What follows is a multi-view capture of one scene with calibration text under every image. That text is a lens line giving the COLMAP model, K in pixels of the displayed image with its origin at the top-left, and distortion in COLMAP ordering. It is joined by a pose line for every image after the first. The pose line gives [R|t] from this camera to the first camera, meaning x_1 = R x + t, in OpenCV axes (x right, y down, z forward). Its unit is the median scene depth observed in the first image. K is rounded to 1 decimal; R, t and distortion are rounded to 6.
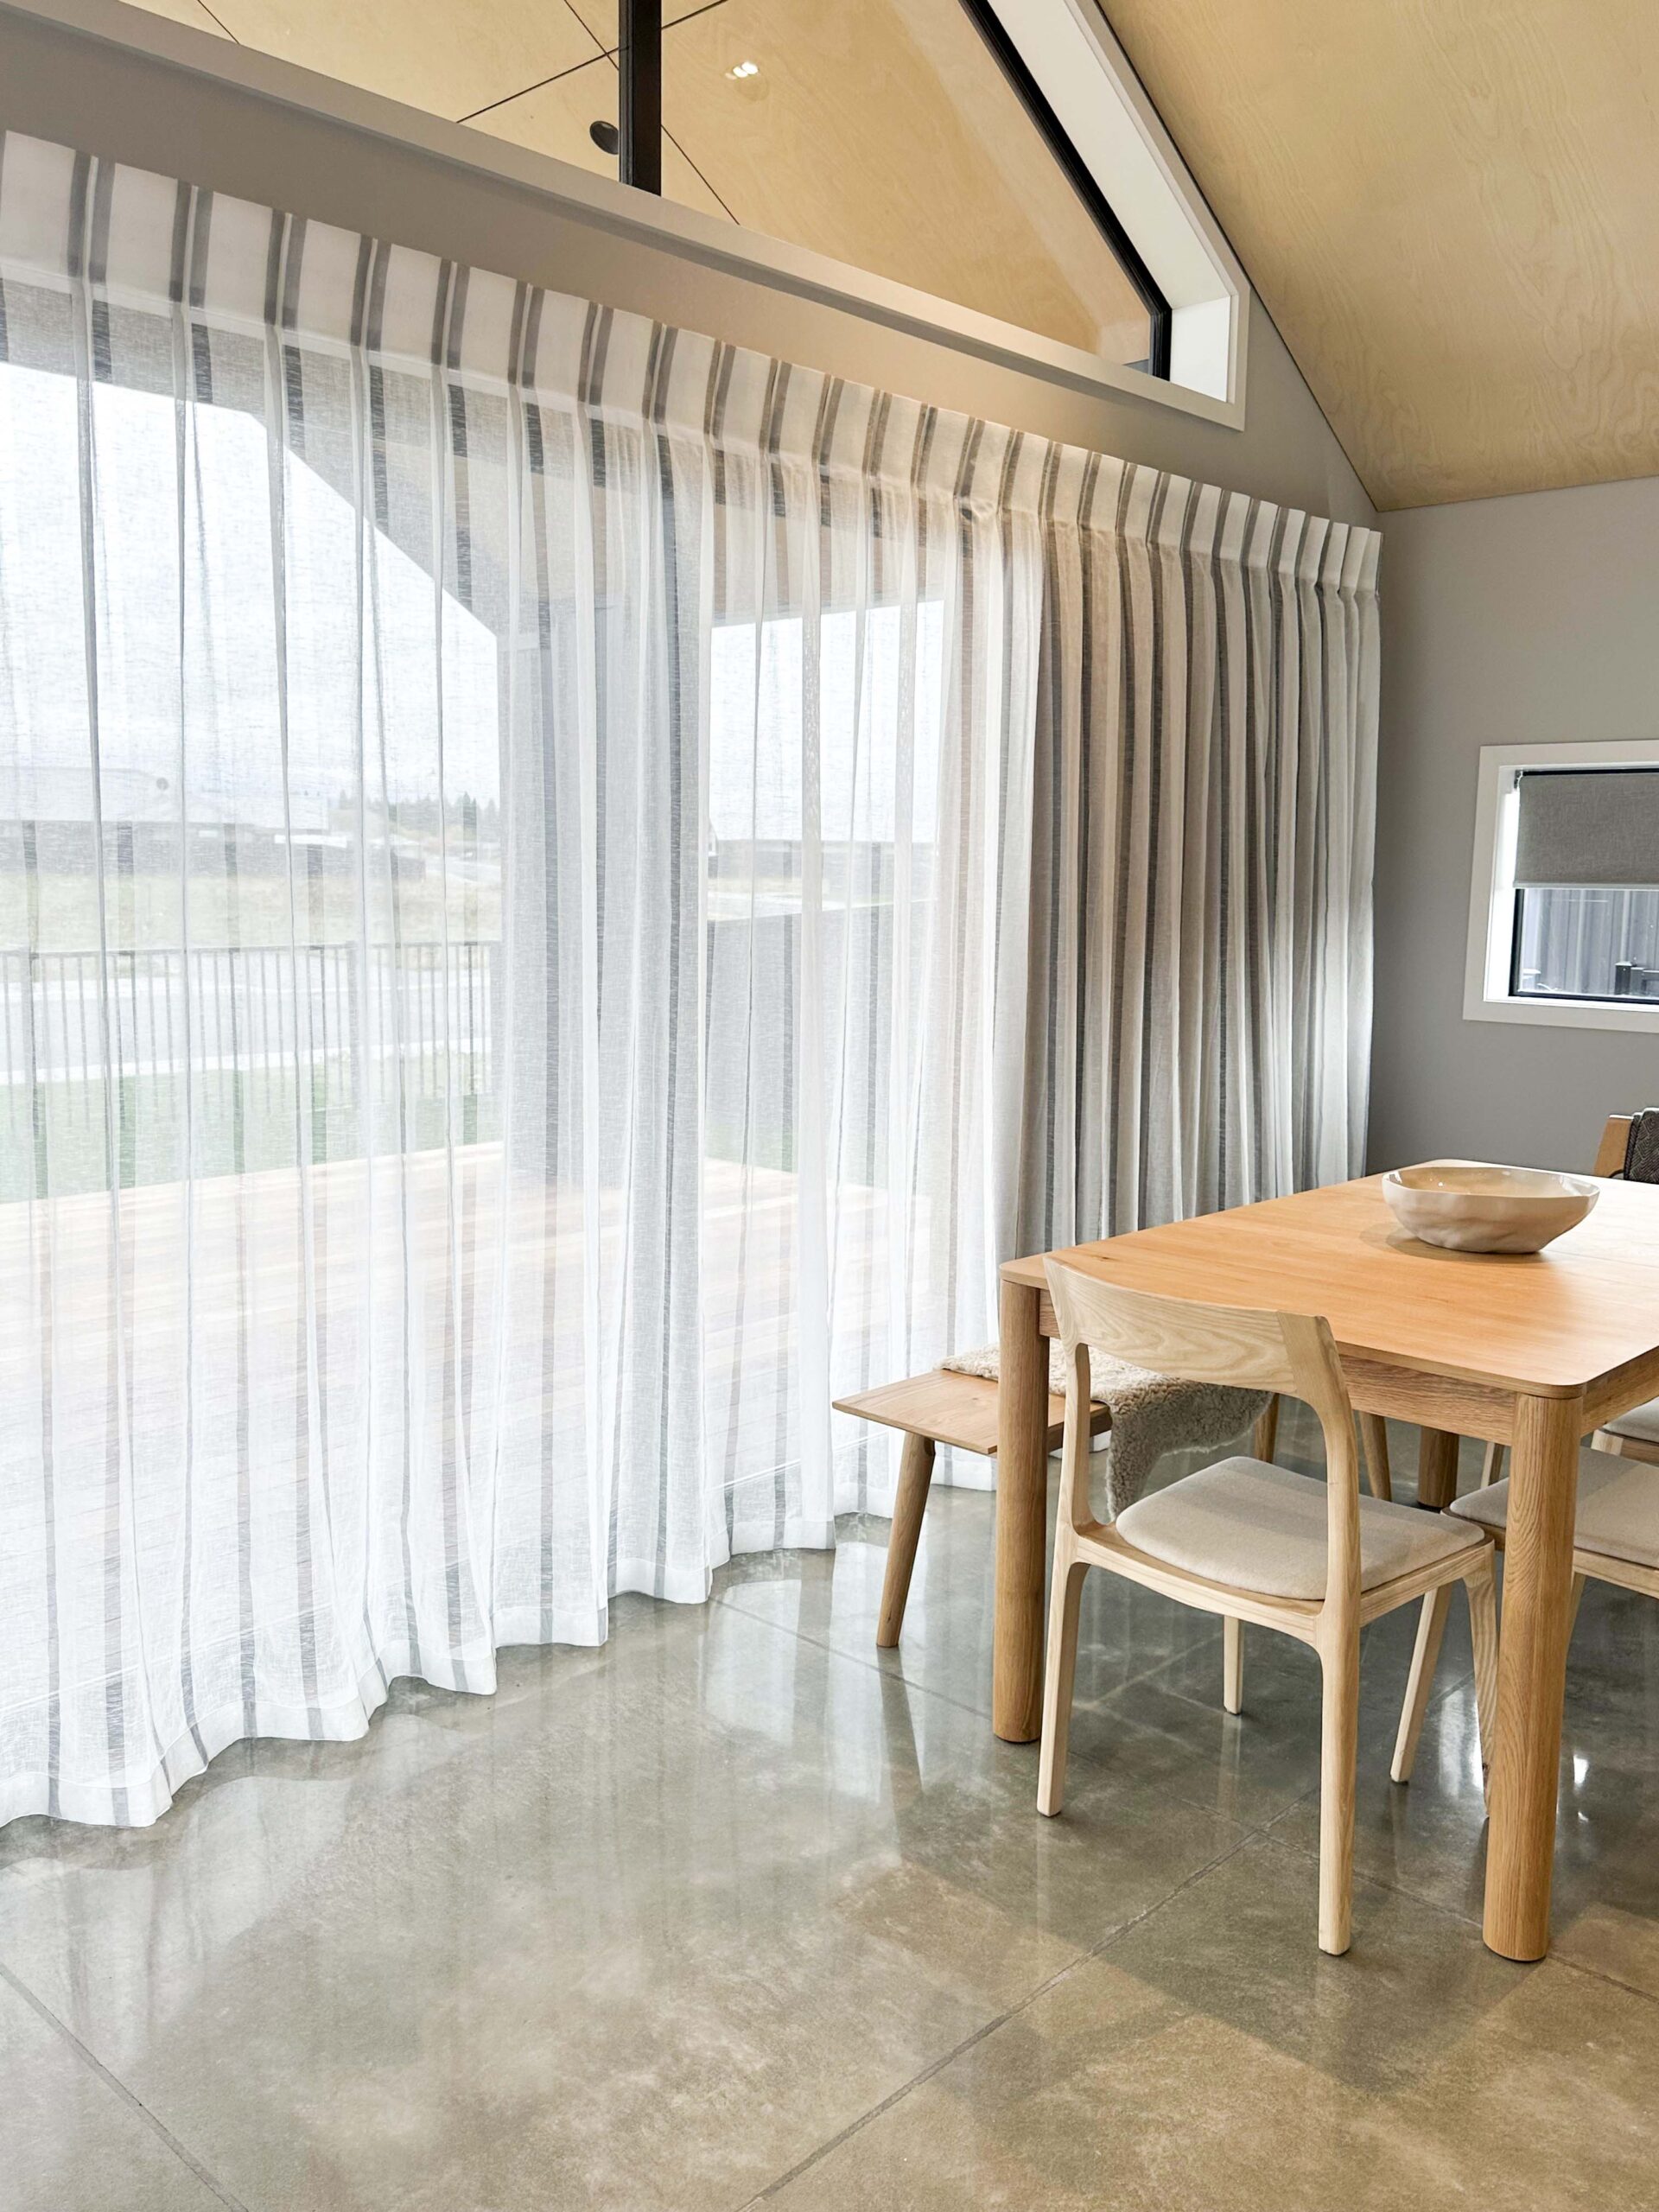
lens RADIAL K [[1832.5, 0, 837.8], [0, 1832.5, 1097.0], [0, 0, 1]] dist [-0.007717, -0.013096]
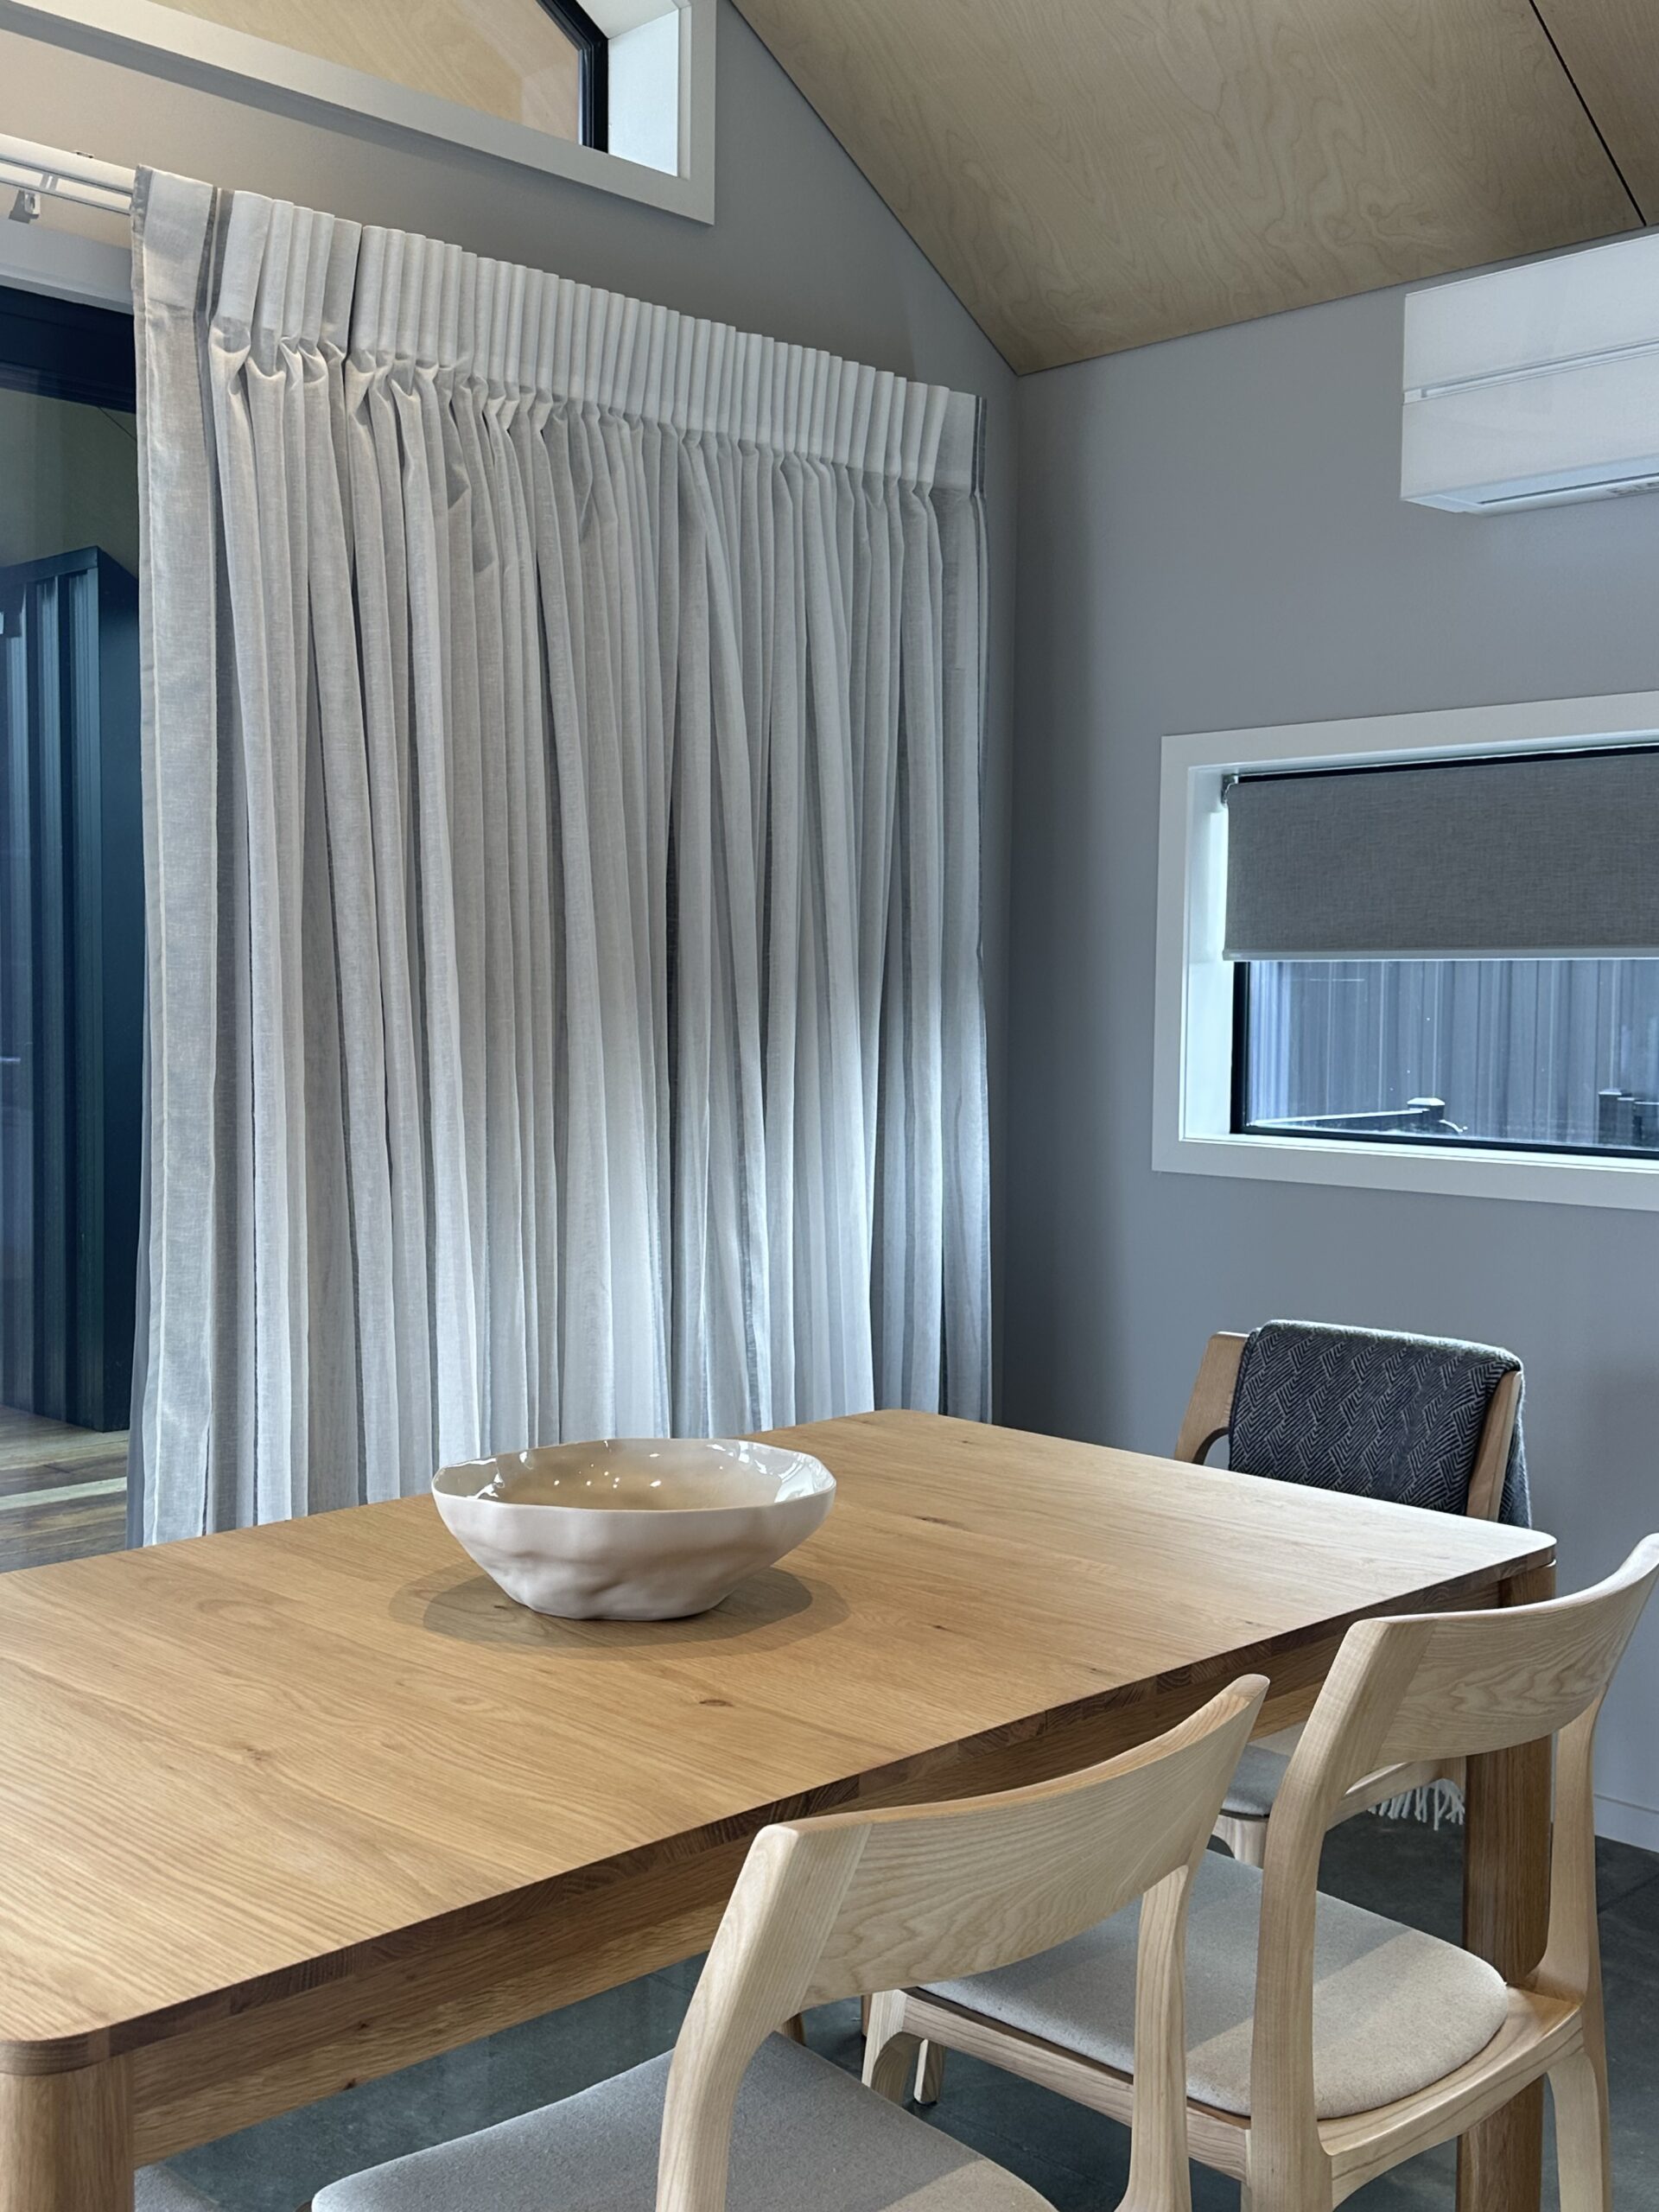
lens RADIAL K [[2364.8, 0, 838.0], [0, 2364.8, 1106.0], [0, 0, 1]] dist [0.228484, -0.537732]
pose [[0.999702, -0.004700, -0.023953, 0.285913], [0.002946, 0.997345, -0.072764, -0.006241], [0.024232, 0.072672, 0.997062, 0.206943]]
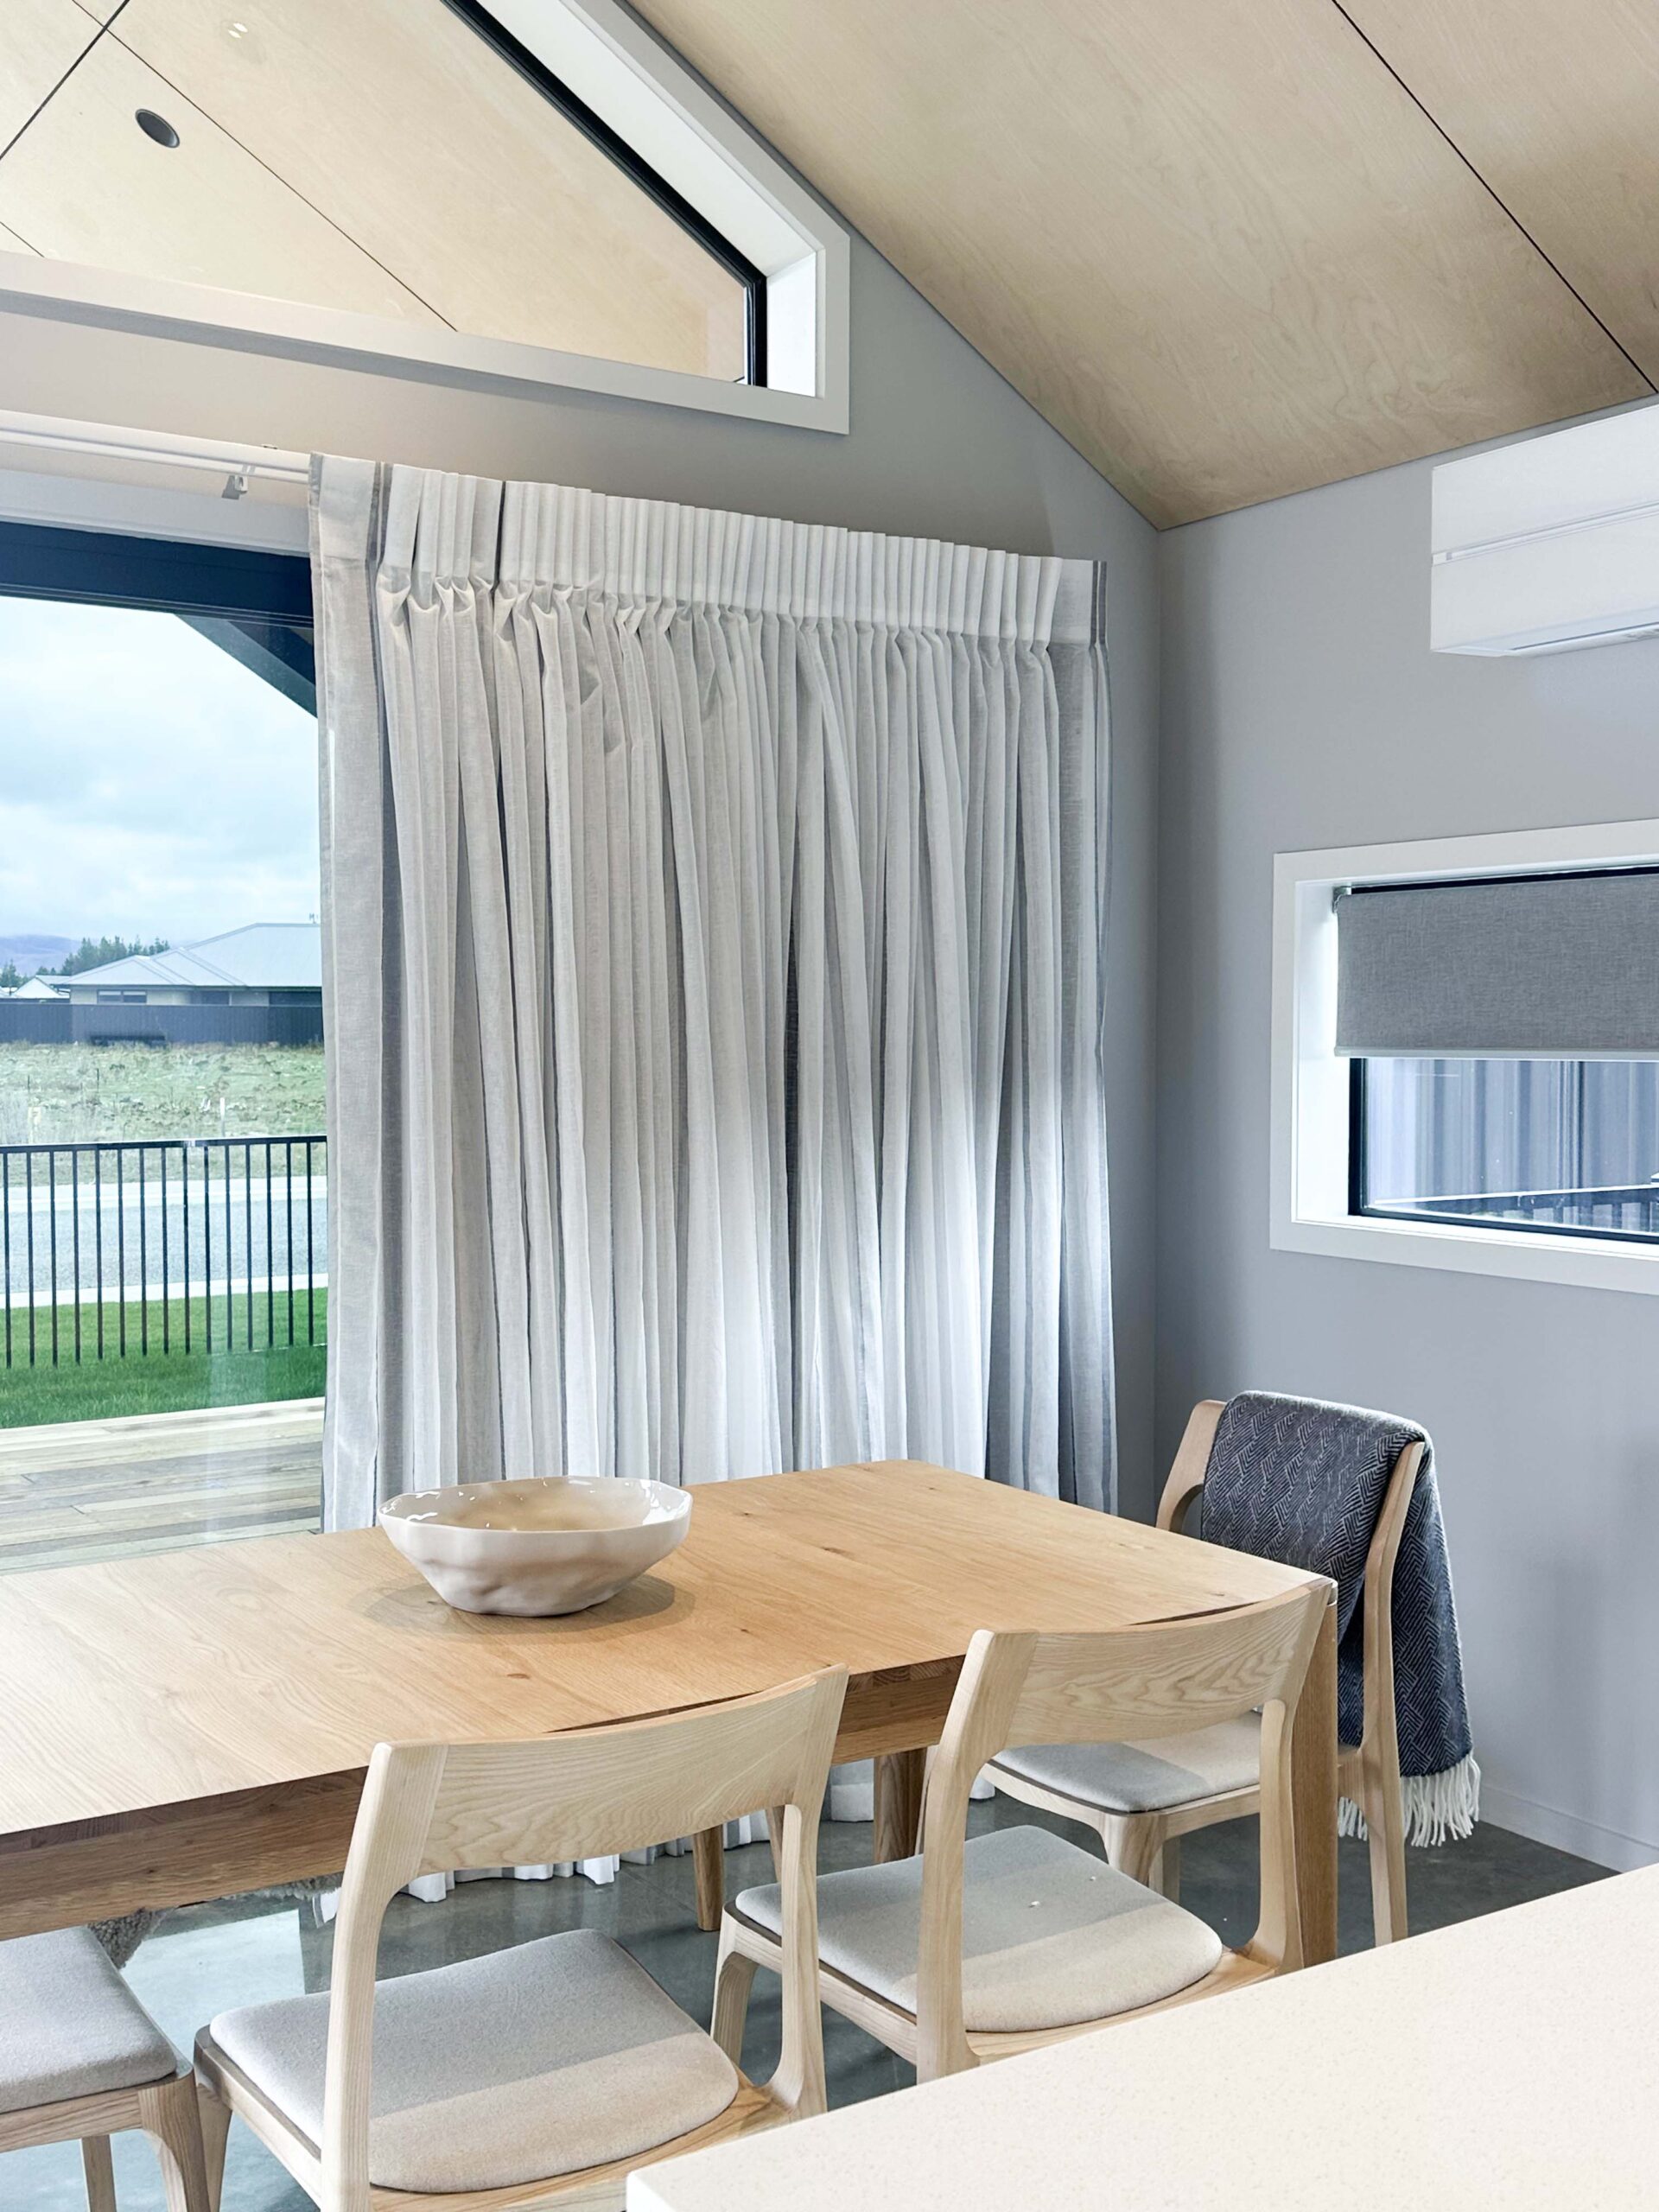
lens RADIAL K [[2364.8, 0, 838.0], [0, 2364.8, 1106.0], [0, 0, 1]] dist [0.228484, -0.537732]
pose [[0.972914, -0.006662, -0.231072, 0.440458], [-0.014443, 0.995880, -0.089523, -0.015136], [0.230717, 0.090435, 0.968809, 0.105337]]
